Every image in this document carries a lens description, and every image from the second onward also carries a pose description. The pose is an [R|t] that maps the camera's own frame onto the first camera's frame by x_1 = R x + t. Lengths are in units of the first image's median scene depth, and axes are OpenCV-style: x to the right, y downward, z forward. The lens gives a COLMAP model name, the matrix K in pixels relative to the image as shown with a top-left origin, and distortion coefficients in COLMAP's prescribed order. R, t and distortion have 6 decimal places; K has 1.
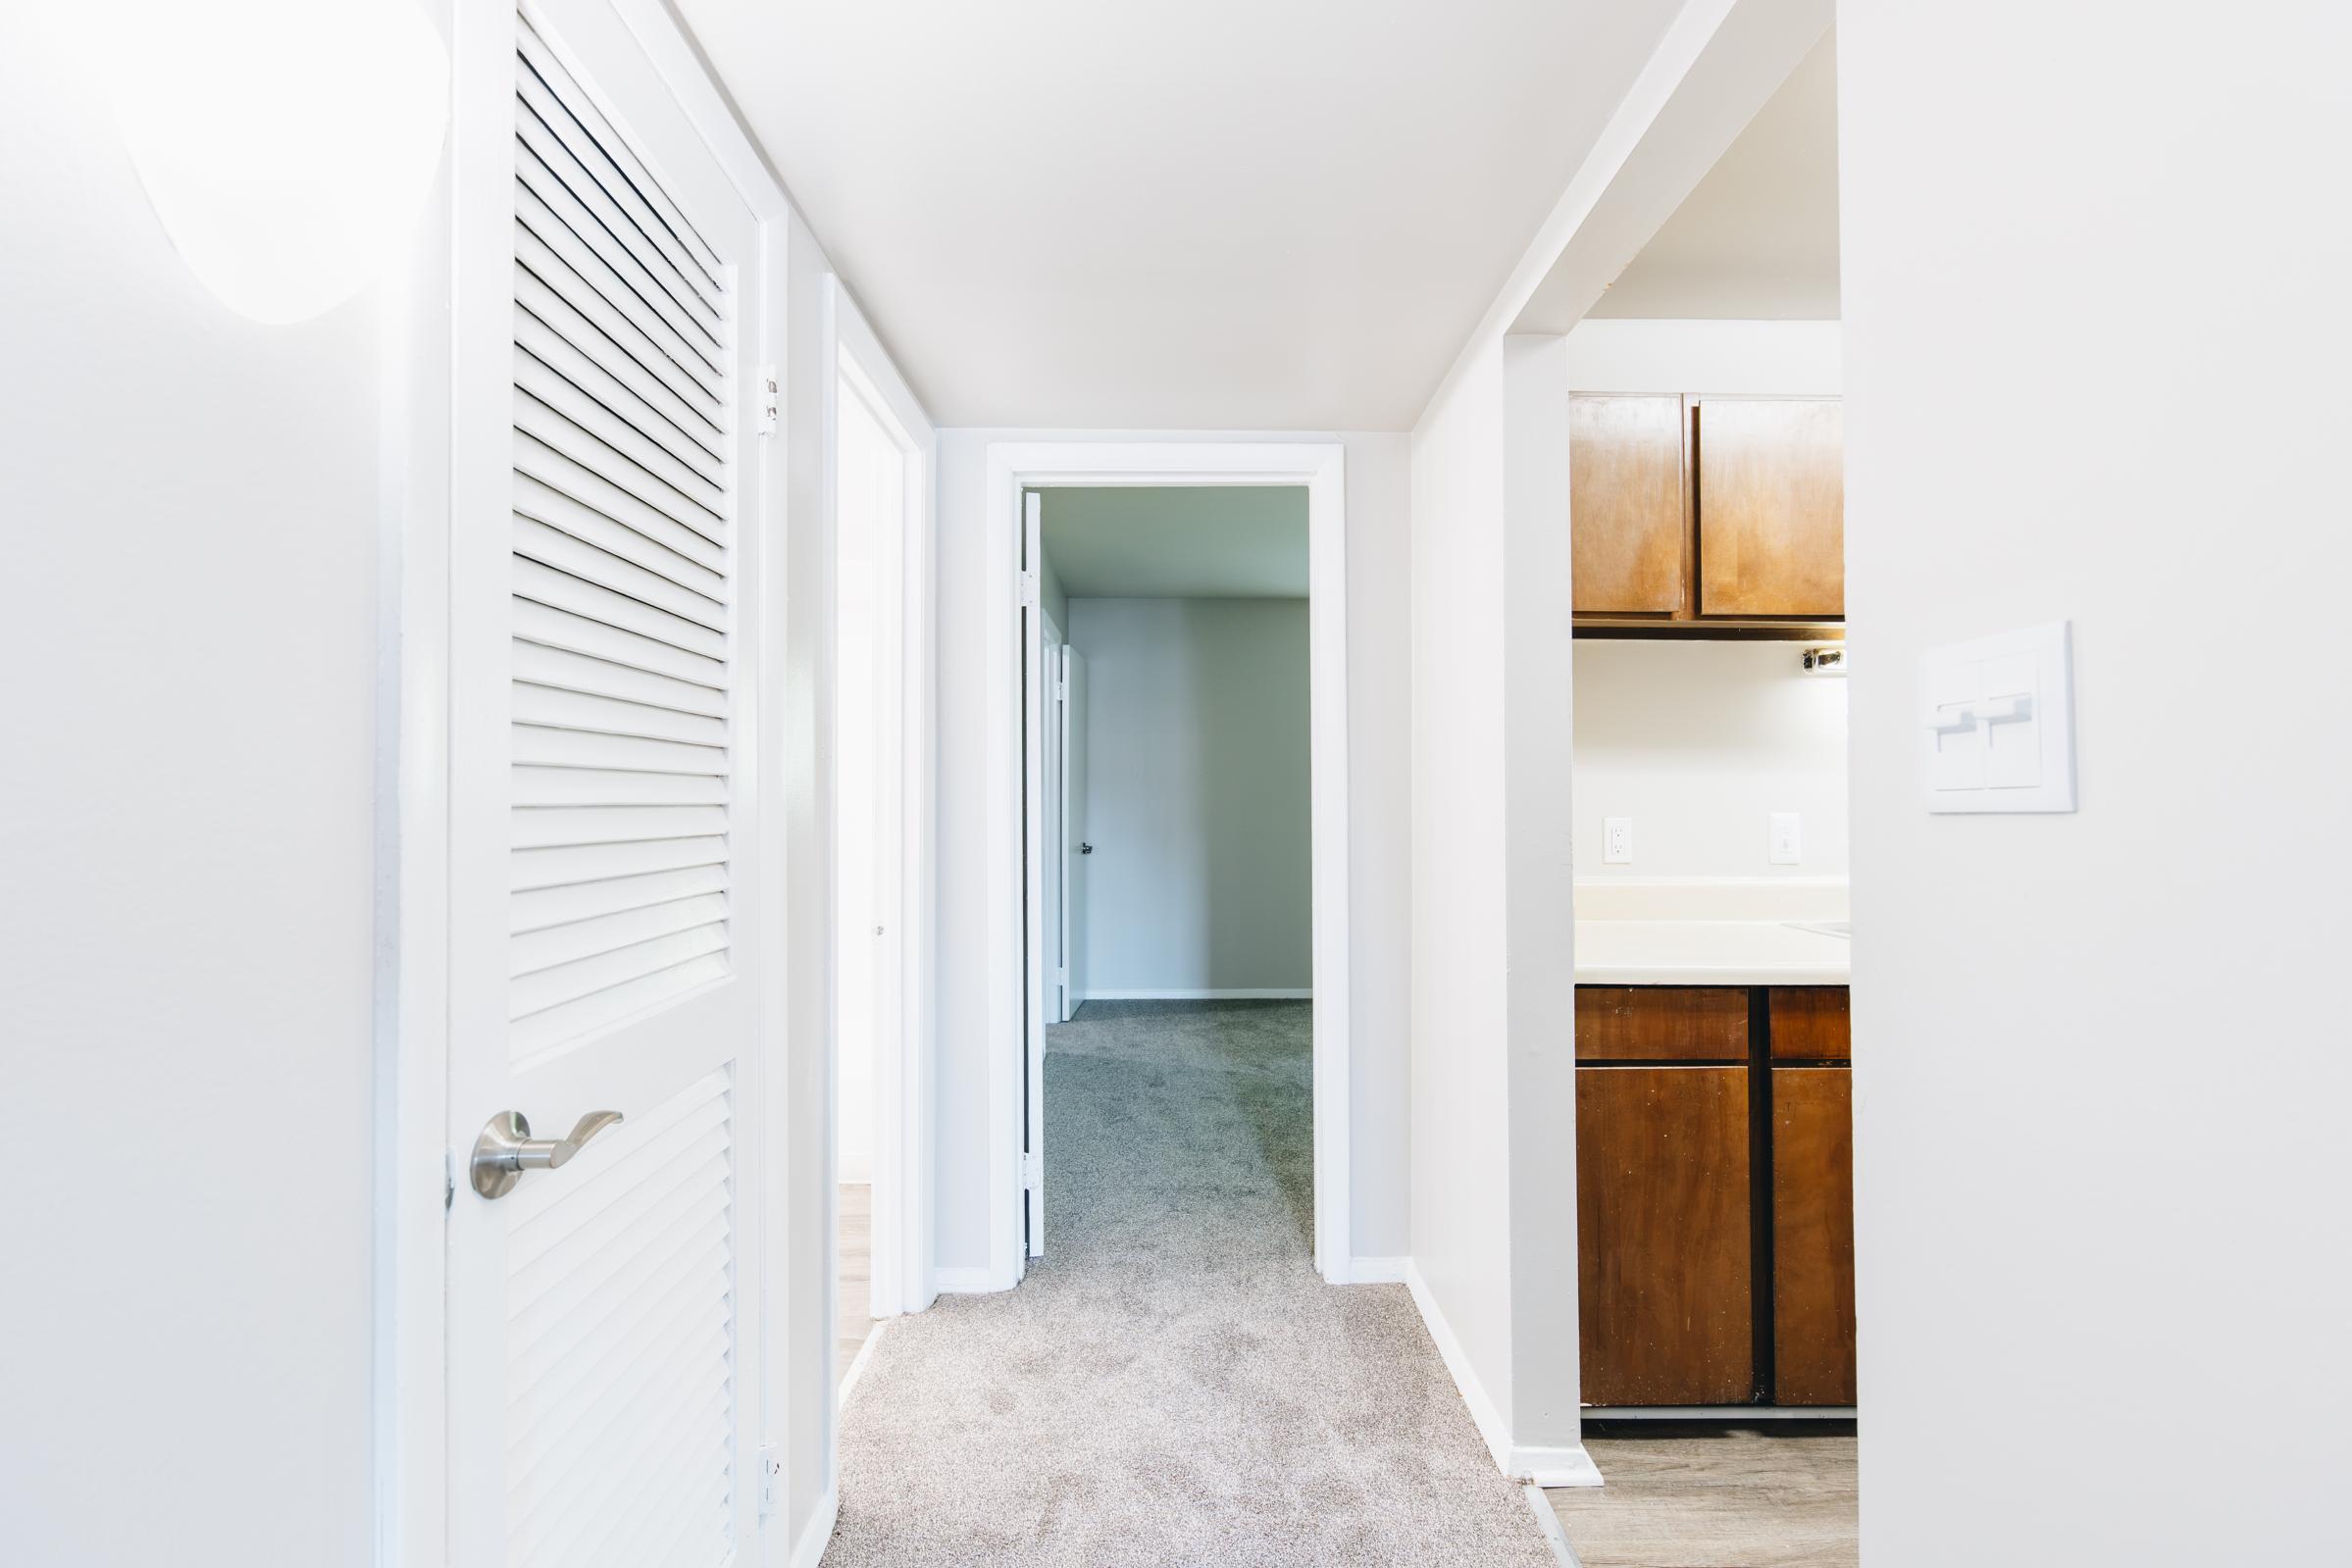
lens RADIAL K [[965.3, 0, 1178.0], [0, 965.3, 786.5], [0, 0, 1]] dist [-0.002263, 0.001549]
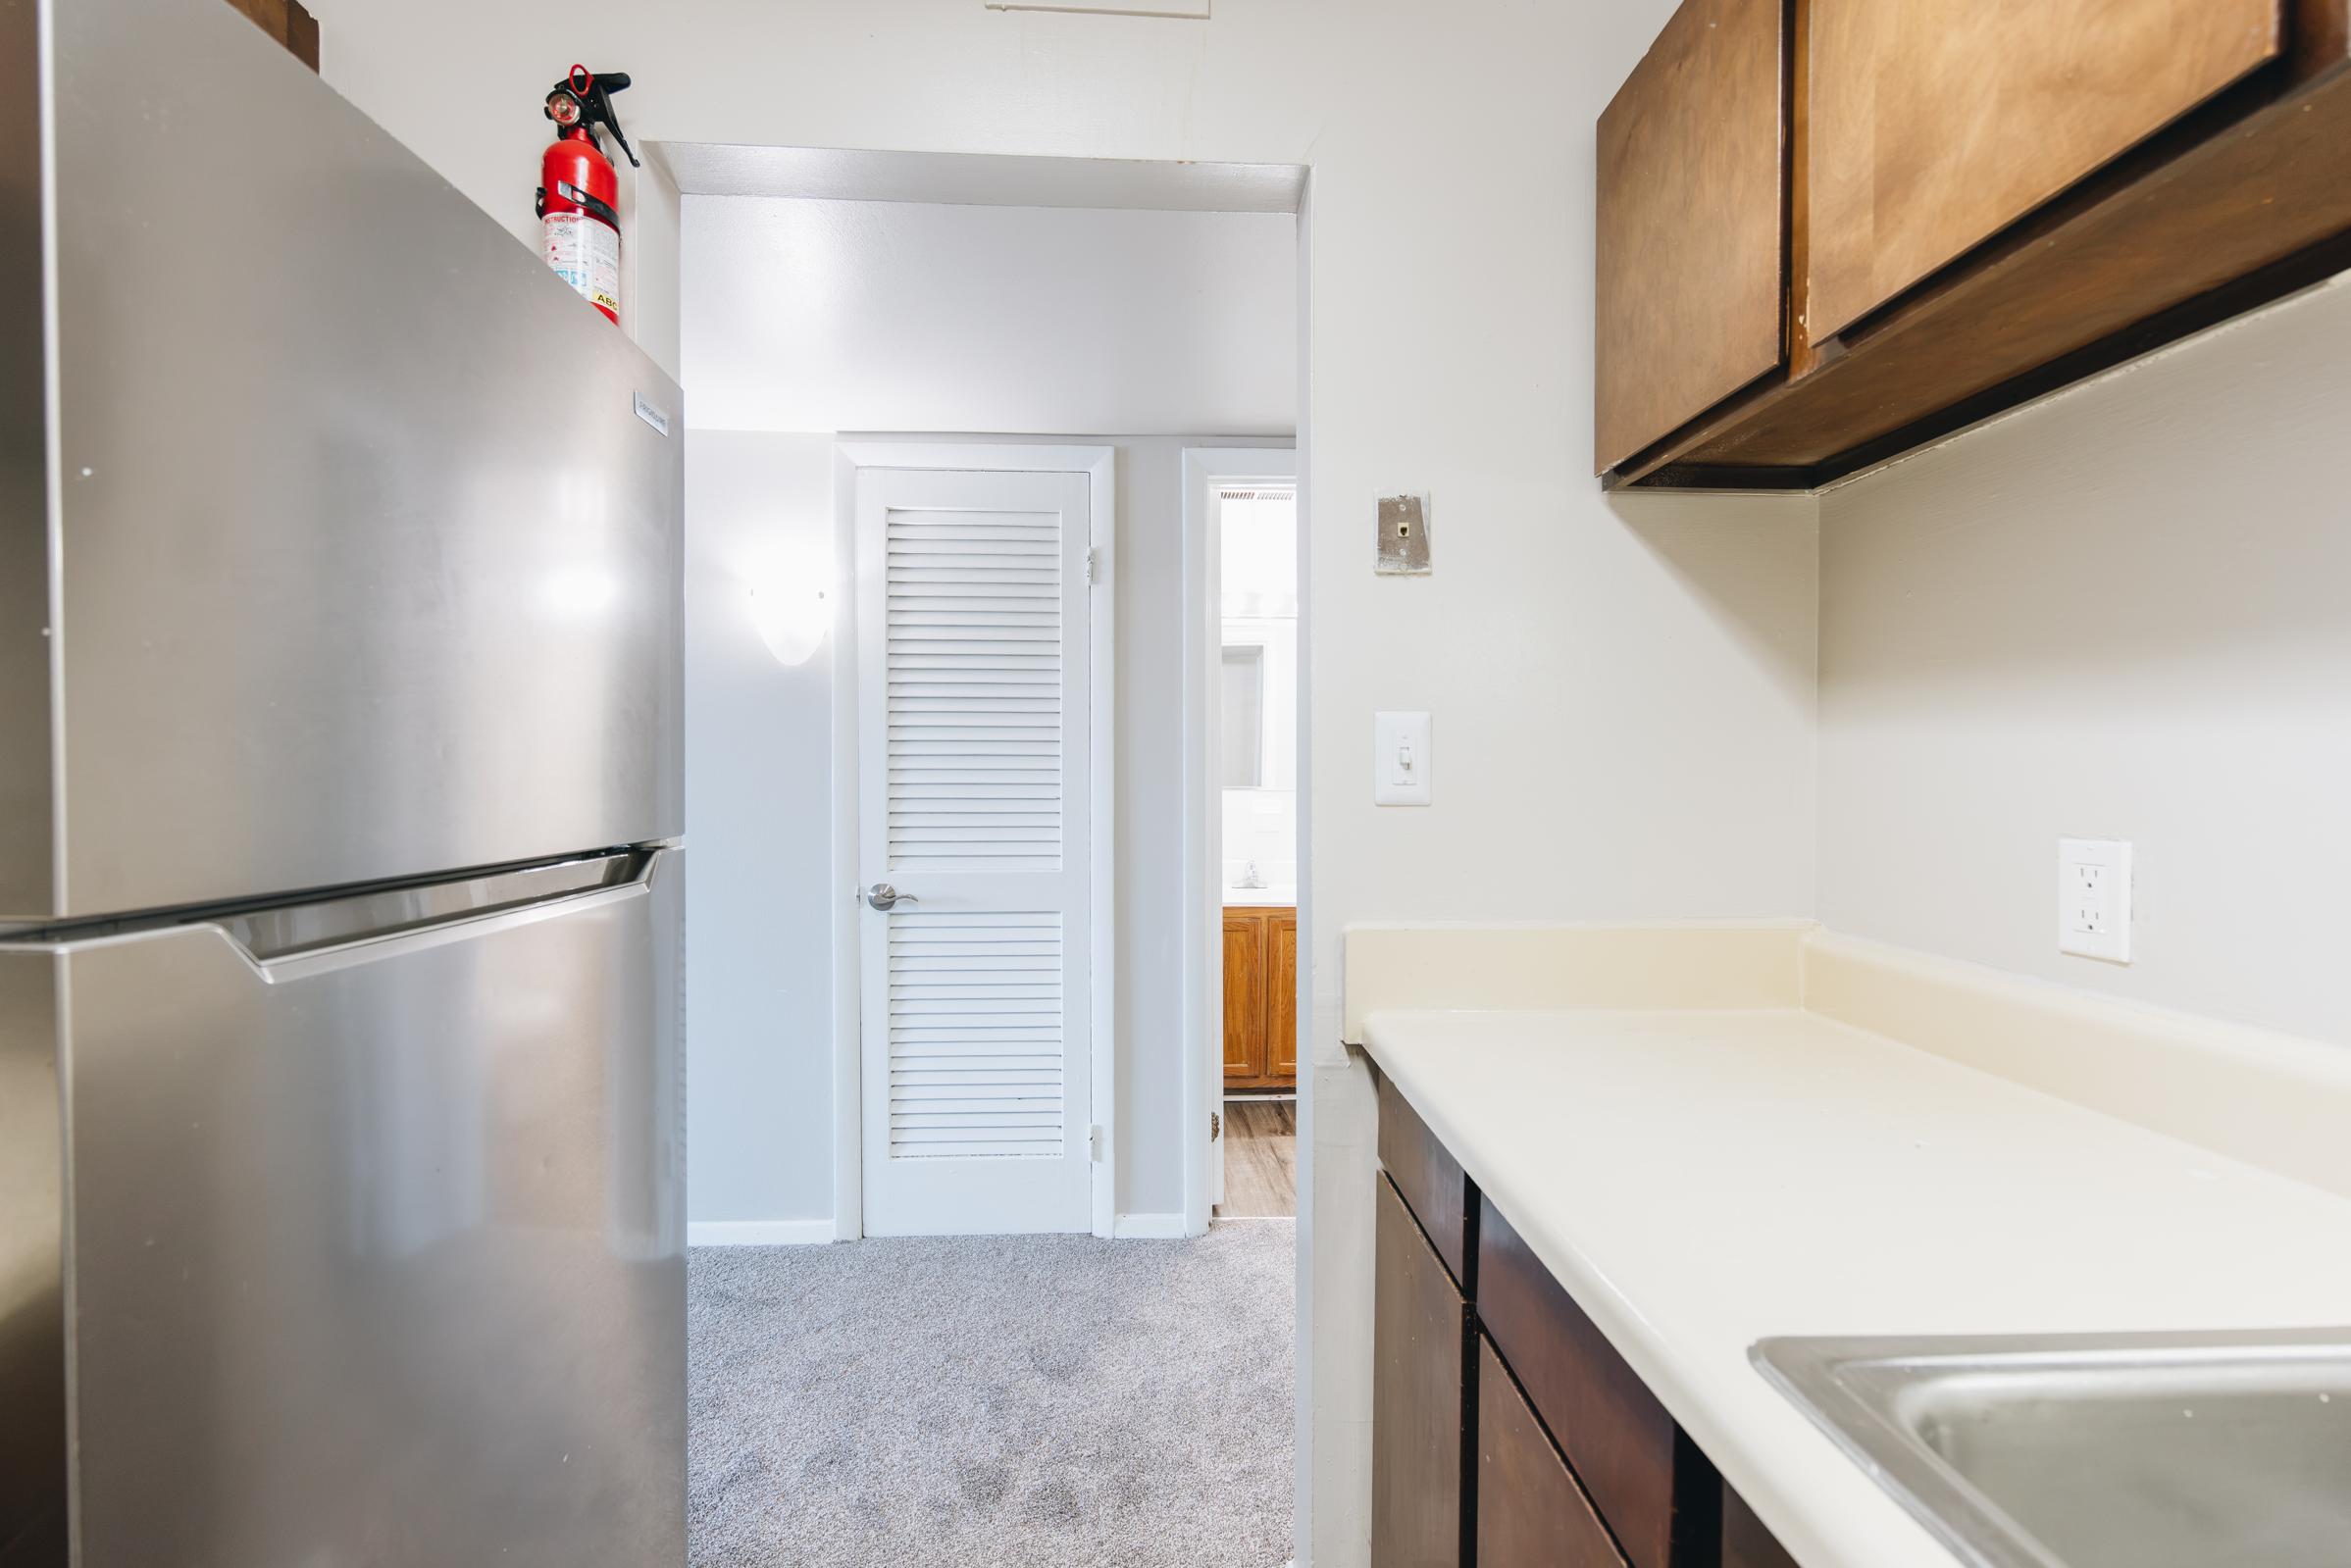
lens RADIAL K [[964.9, 0, 1170.0], [0, 964.9, 807.0], [0, 0, 1]] dist [-0.002263, 0.001549]
pose [[0.030628, 0.020153, -0.999328, 0.954699], [0.015212, 0.999672, 0.020626, 0.005230], [0.999415, -0.015833, 0.030311, 0.706825]]
